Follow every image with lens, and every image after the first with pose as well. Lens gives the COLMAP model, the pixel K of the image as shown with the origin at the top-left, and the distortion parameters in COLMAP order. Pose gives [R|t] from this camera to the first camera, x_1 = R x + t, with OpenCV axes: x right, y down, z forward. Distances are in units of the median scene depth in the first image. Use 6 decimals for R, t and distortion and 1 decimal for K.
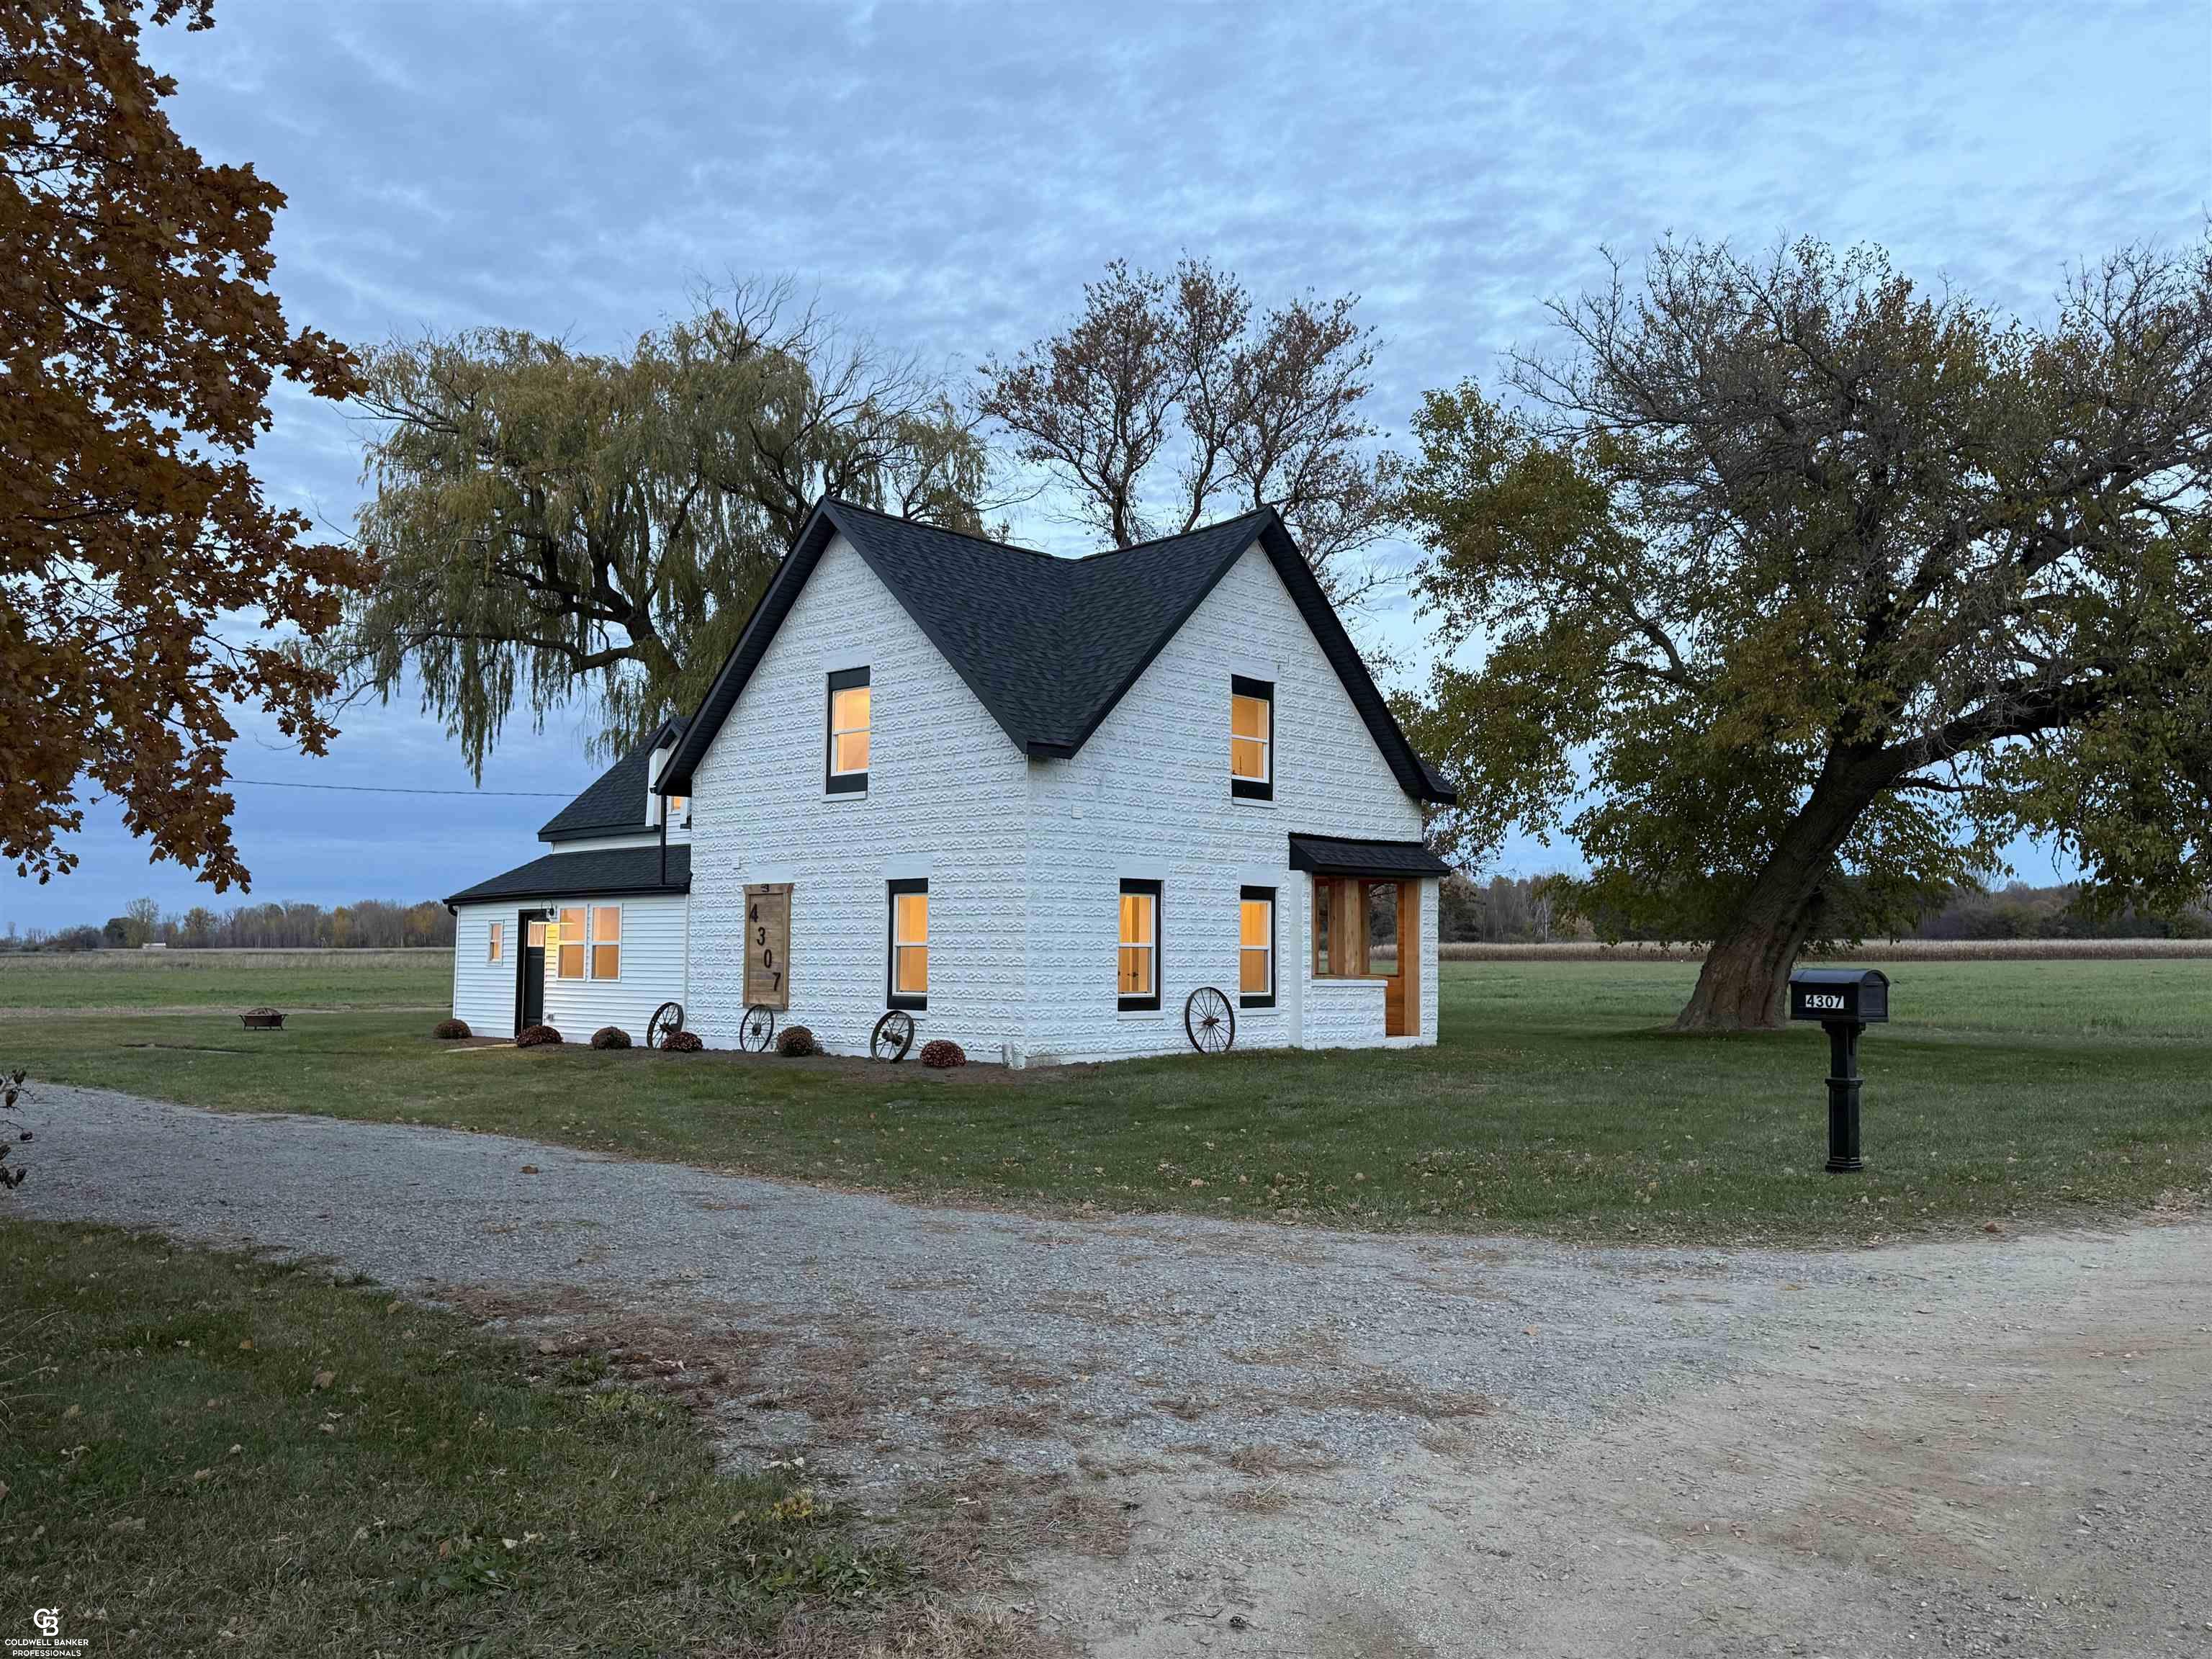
lens RADIAL K [[1764.5, 0, 1106.0], [0, 1764.5, 829.5], [0, 0, 1]] dist [0.104485, -0.001735]
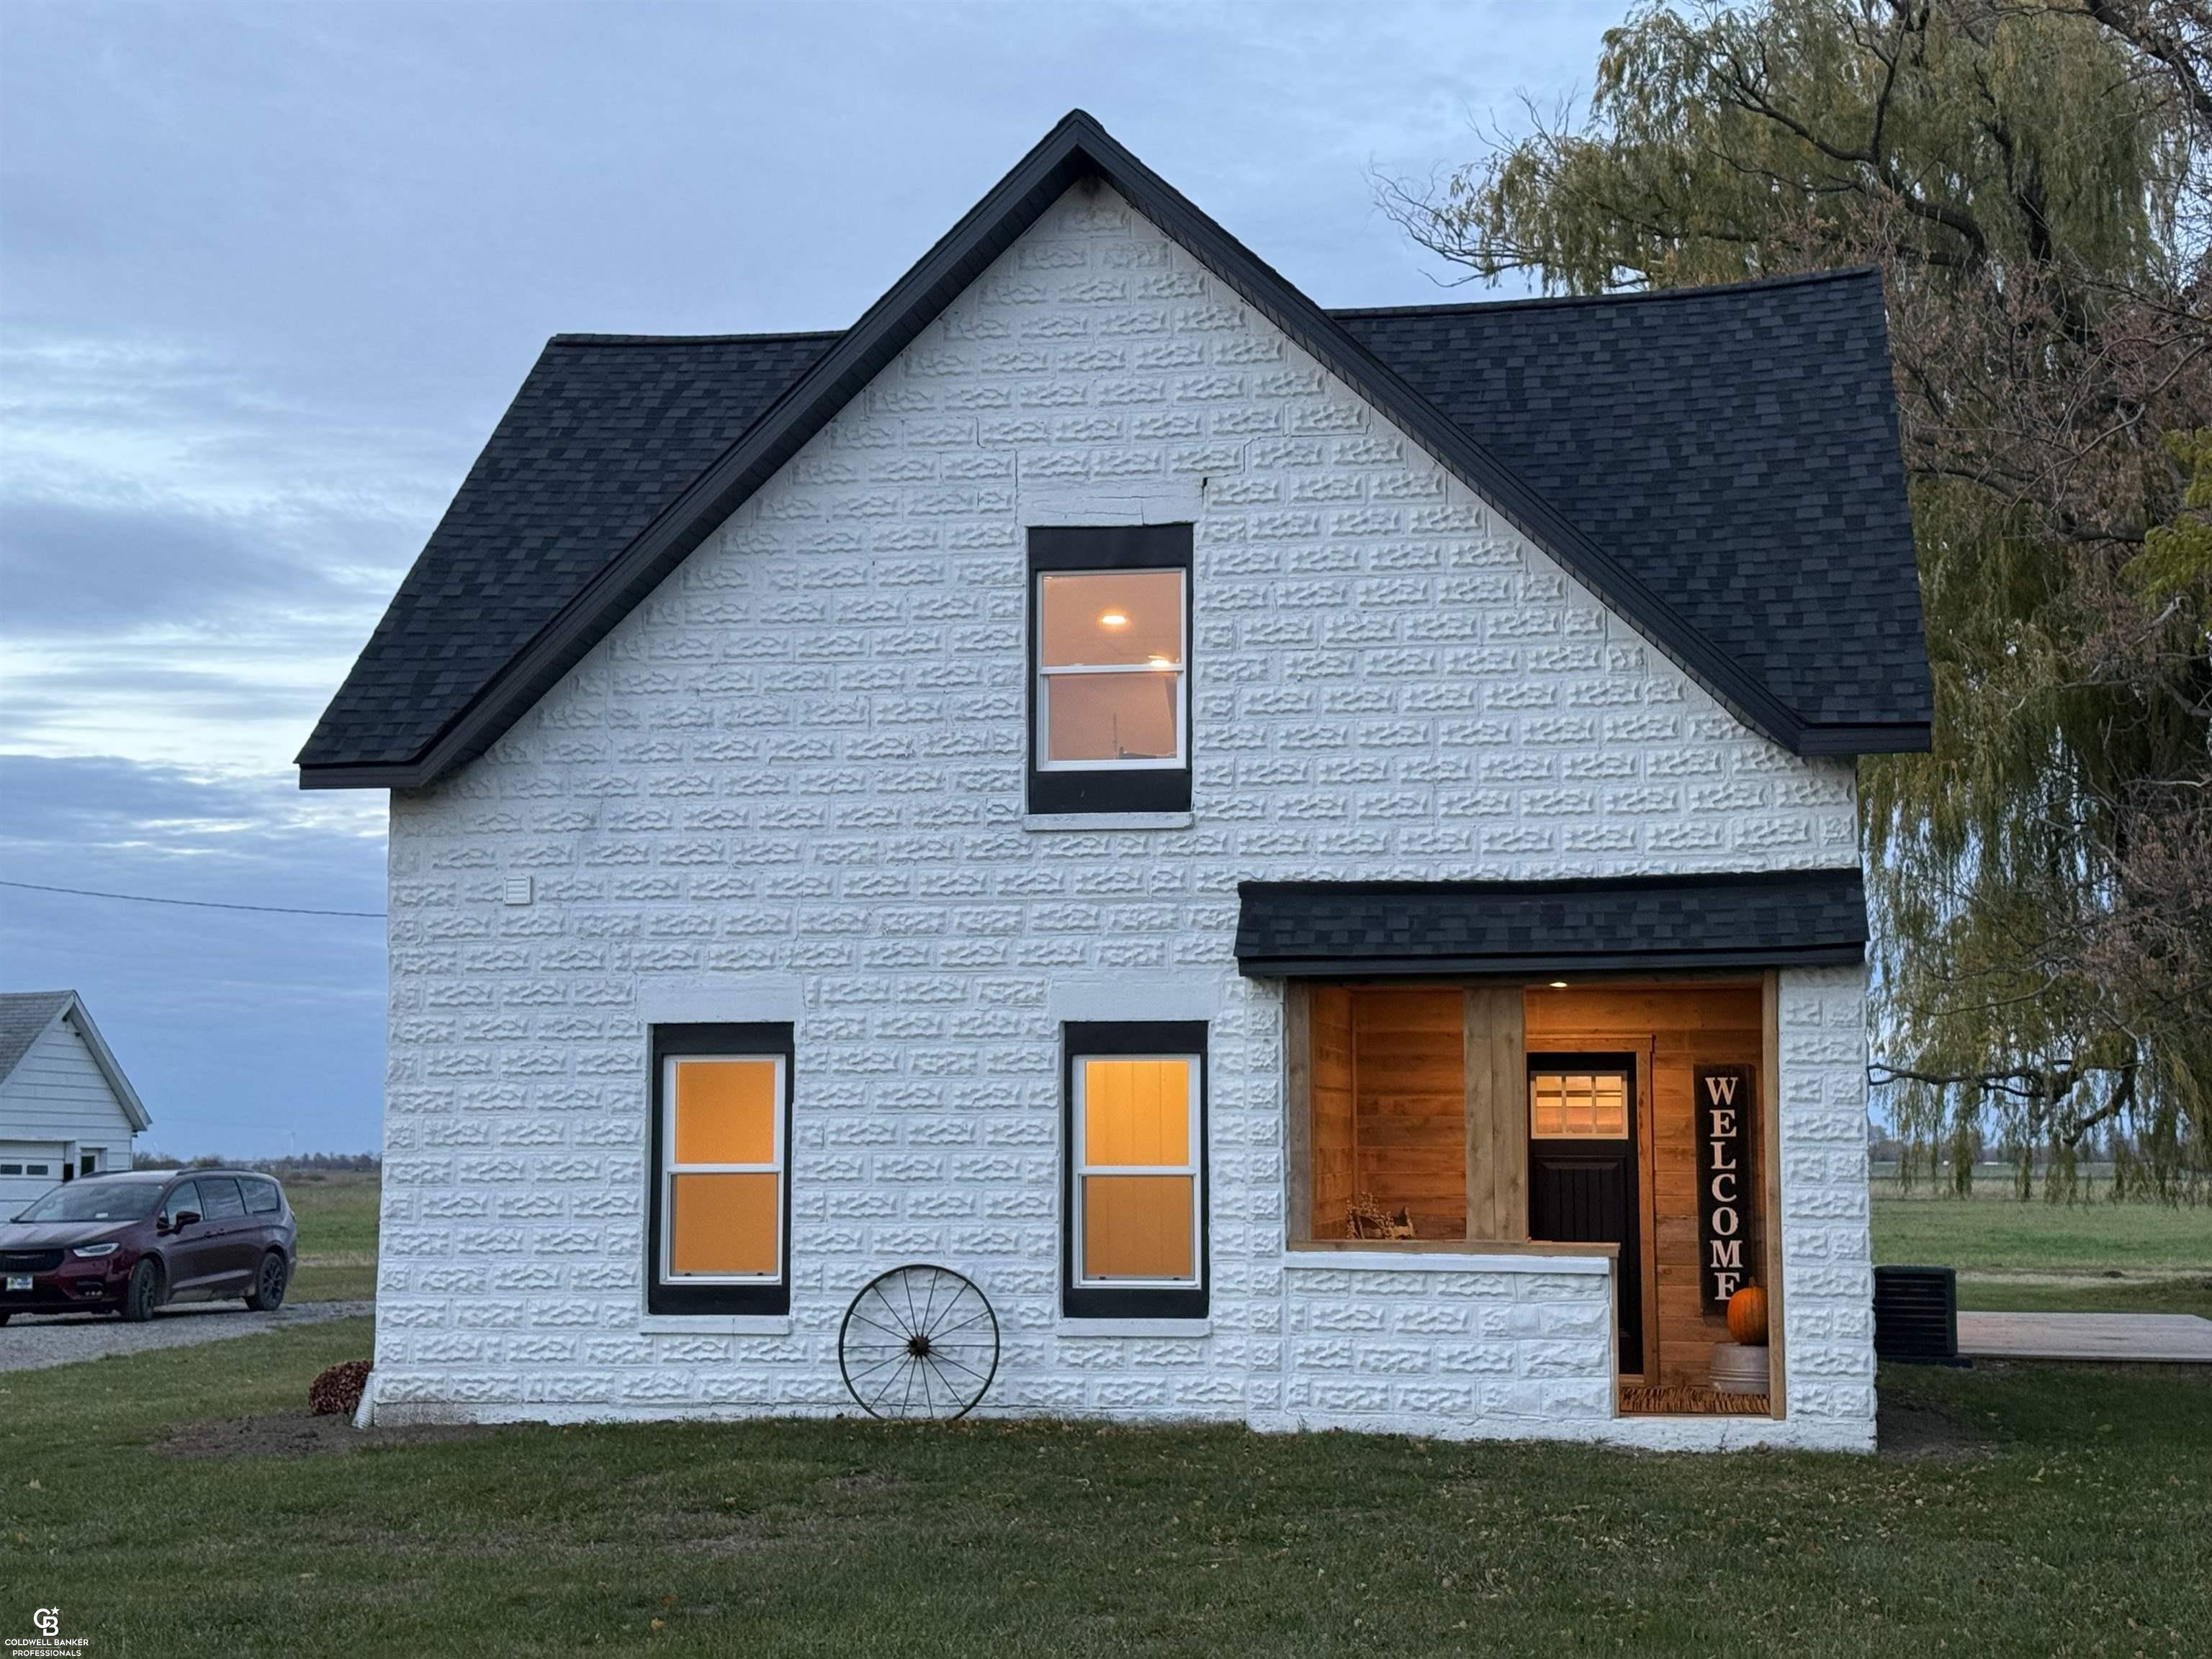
lens RADIAL K [[3090.5, 0, 1106.0], [0, 3090.5, 829.5], [0, 0, 1]] dist [0.099496, 0.031353]
pose [[0.553183, -0.098533, -0.827212, 0.660078], [0.062751, 0.995088, -0.076566, 0.041038], [0.830693, -0.009553, 0.556648, 0.571141]]
